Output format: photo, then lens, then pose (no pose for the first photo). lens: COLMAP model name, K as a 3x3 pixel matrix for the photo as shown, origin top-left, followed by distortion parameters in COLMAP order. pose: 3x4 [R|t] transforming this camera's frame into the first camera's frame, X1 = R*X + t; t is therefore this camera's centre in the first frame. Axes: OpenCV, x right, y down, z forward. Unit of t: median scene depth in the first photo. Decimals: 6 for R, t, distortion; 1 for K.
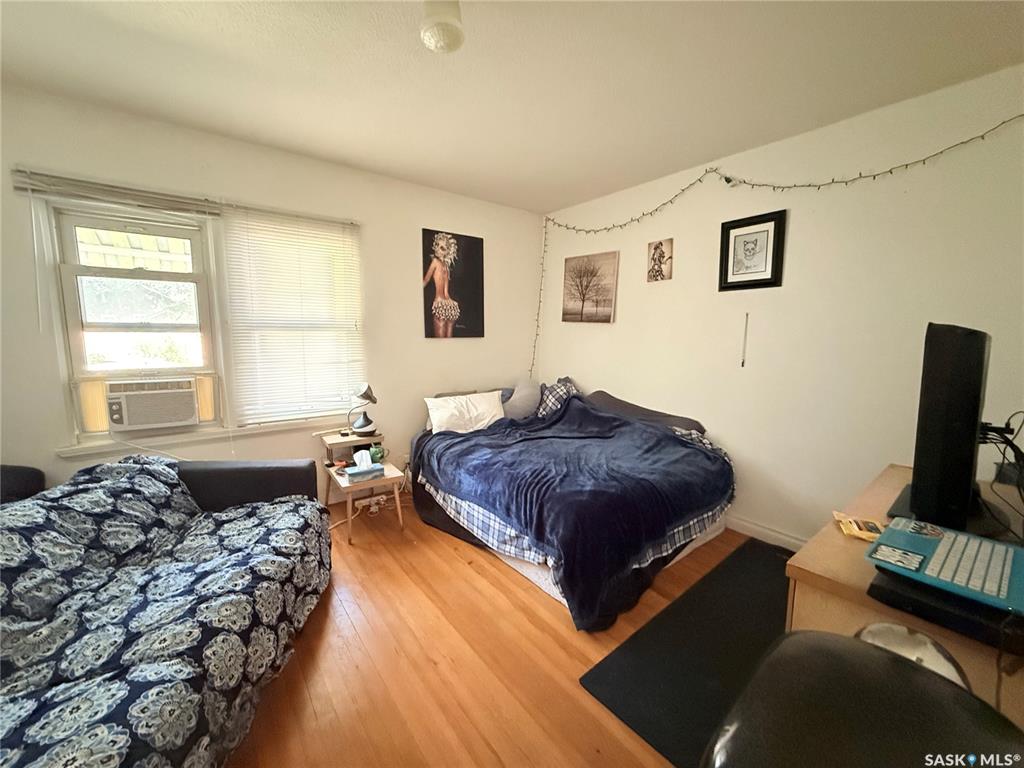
lens RADIAL K [[406.3, 0, 508.8], [0, 406.3, 381.2], [0, 0, 1]] dist [-0.000715, 0.000020]
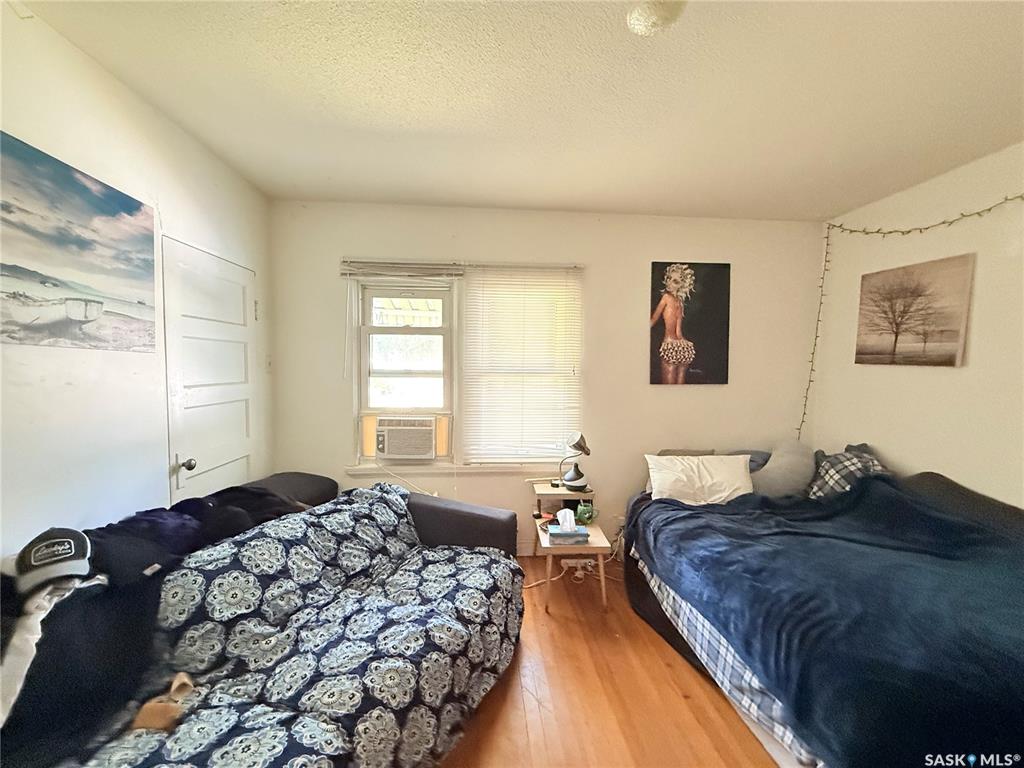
lens RADIAL K [[406.3, 0, 507.8], [0, 406.3, 384.3], [0, 0, 1]] dist [-0.000715, 0.000020]
pose [[0.837320, 0.021750, -0.546281, 0.020858], [-0.068055, 0.995583, -0.064674, -0.041618], [0.542461, 0.091330, 0.835102, 0.150057]]
